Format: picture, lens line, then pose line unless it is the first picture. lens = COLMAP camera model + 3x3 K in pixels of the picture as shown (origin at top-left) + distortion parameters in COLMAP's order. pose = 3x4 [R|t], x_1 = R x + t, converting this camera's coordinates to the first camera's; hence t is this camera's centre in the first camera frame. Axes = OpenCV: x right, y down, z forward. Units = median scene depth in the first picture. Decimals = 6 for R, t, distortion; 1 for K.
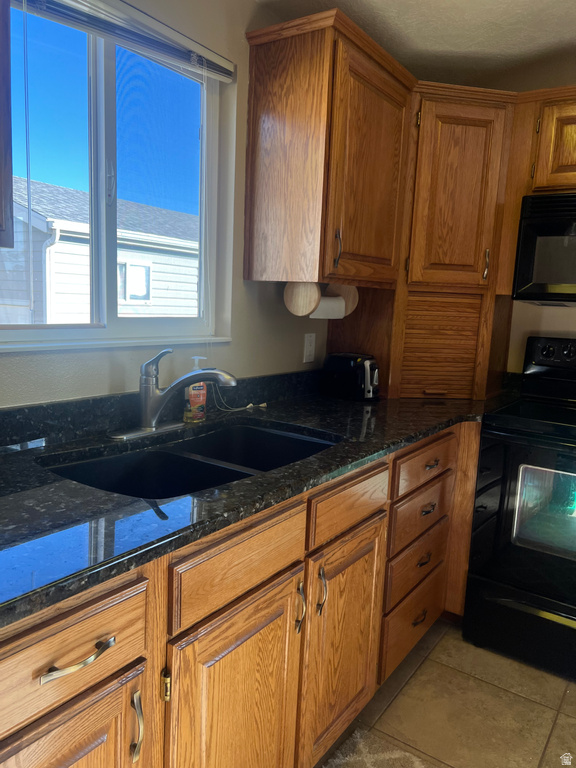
lens RADIAL K [[589.1, 0, 288.0], [0, 589.1, 384.0], [0, 0, 1]] dist [0.030266, -0.000046]
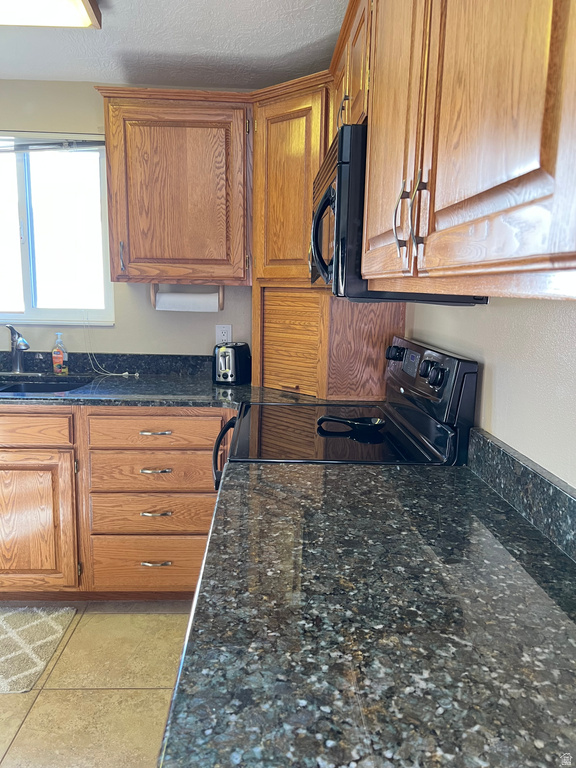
lens RADIAL K [[589.1, 0, 288.0], [0, 589.1, 384.0], [0, 0, 1]] dist [0.030266, -0.000046]
pose [[0.599313, 0.101096, -0.794105, 1.114817], [-0.106837, 0.993220, 0.045815, -0.037562], [0.793353, 0.057382, 0.606051, 0.410115]]
